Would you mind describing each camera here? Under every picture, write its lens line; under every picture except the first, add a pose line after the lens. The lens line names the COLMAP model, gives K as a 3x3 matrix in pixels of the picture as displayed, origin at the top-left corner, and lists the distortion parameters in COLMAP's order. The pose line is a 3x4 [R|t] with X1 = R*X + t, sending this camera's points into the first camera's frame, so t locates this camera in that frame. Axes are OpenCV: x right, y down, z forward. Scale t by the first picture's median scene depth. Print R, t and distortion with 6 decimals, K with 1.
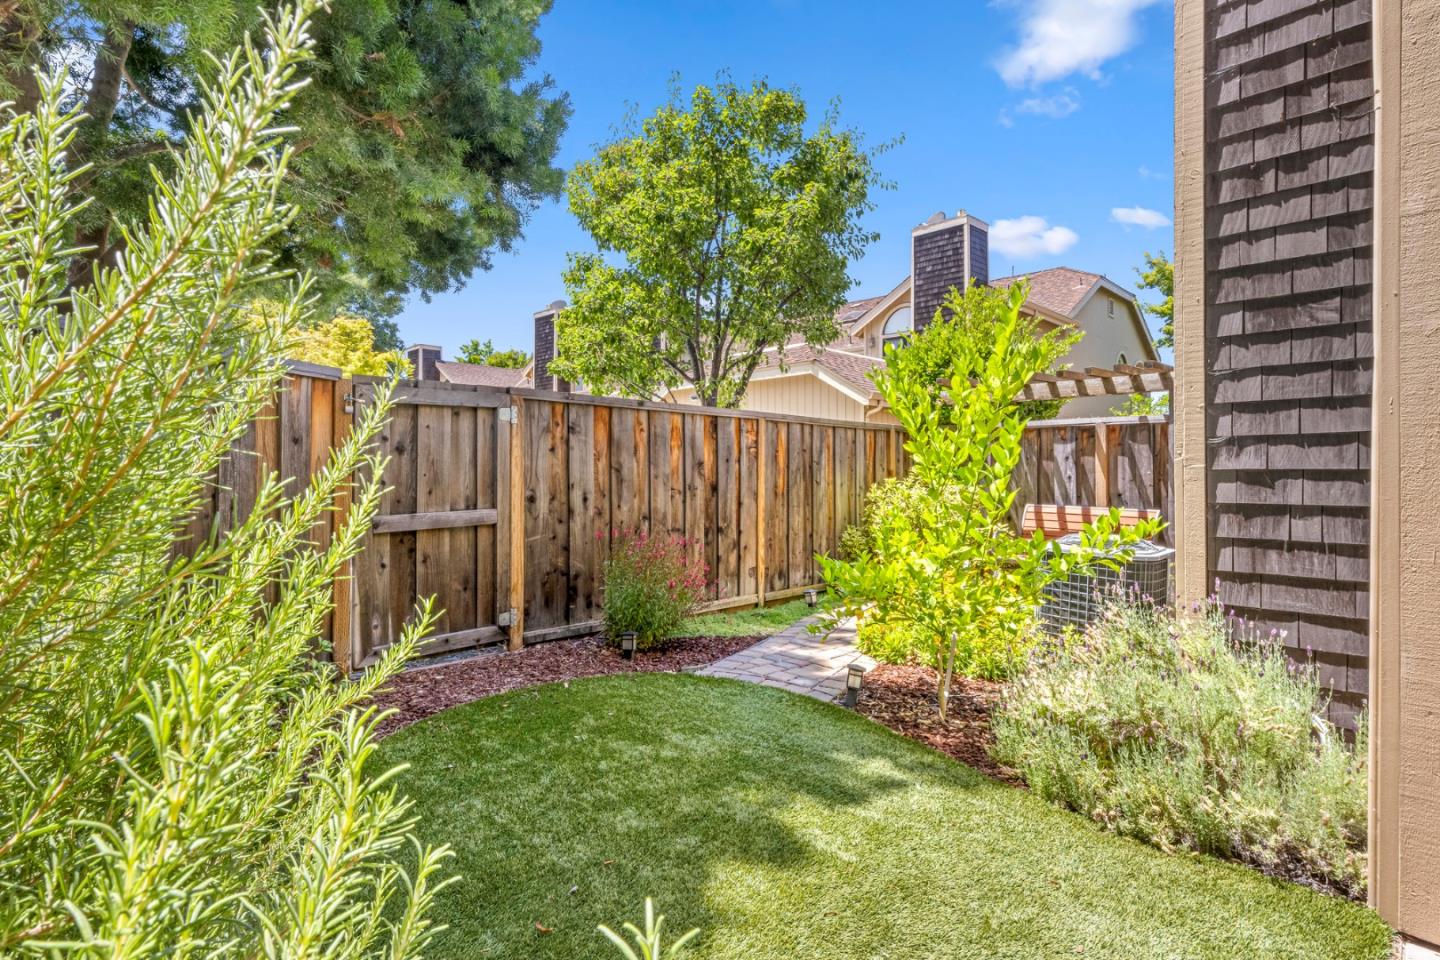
lens RADIAL K [[698.7, 0, 719.3], [0, 698.7, 476.4], [0, 0, 1]] dist [-0.000998, 0.000192]
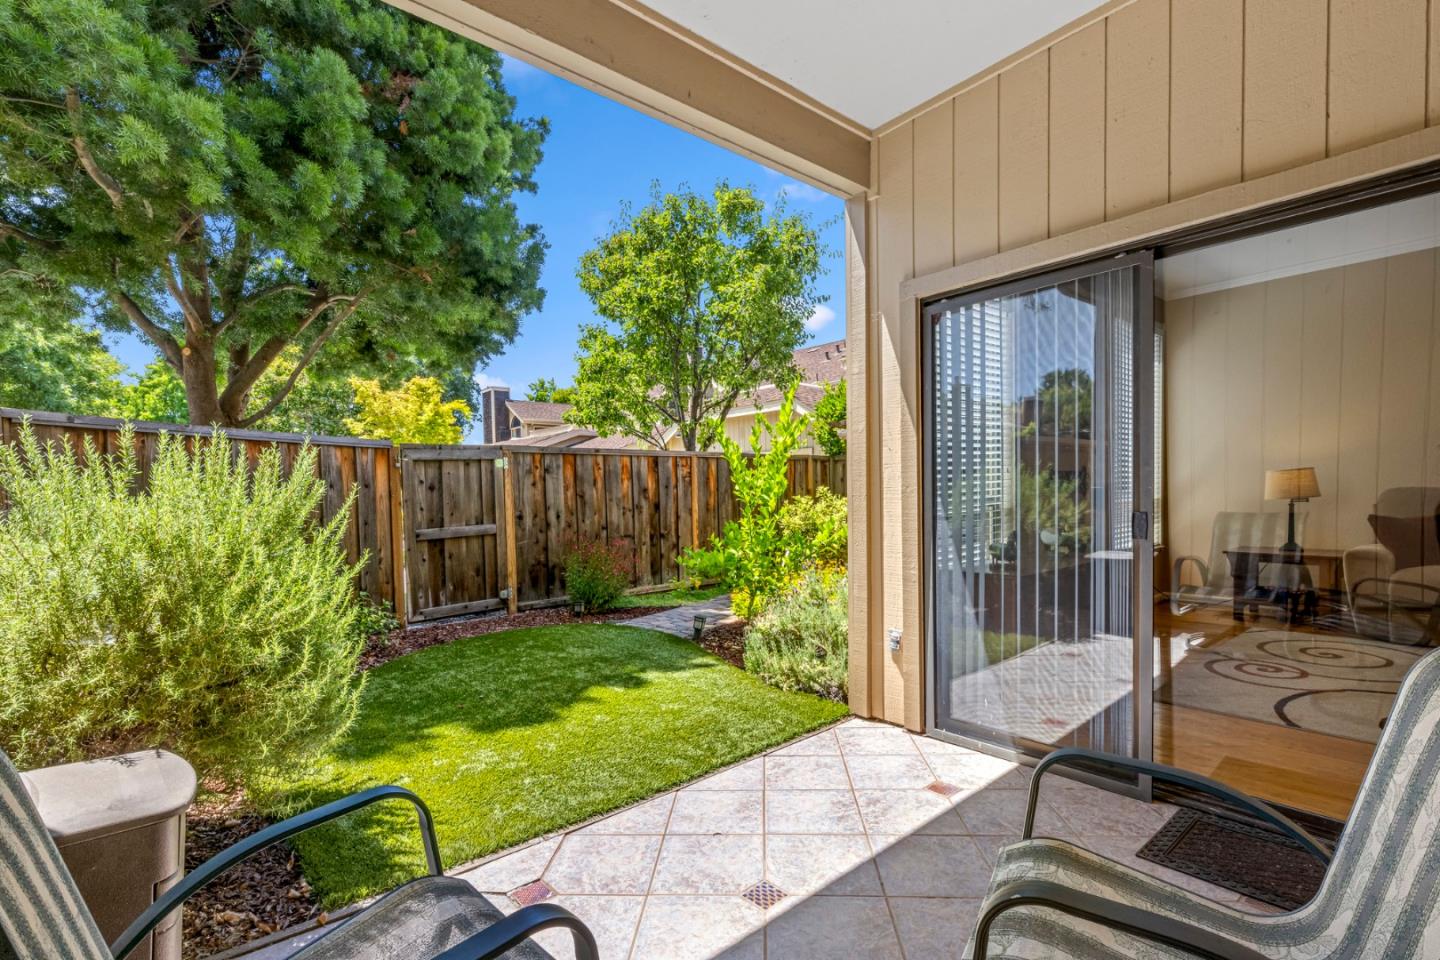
lens RADIAL K [[648.7, 0, 732.0], [0, 648.7, 517.0], [0, 0, 1]] dist [0.002726, -0.000087]
pose [[0.996850, -0.020191, -0.076703, 0.277063], [0.023351, 0.998905, 0.040536, -0.013652], [0.075800, -0.042199, 0.996230, -0.352503]]
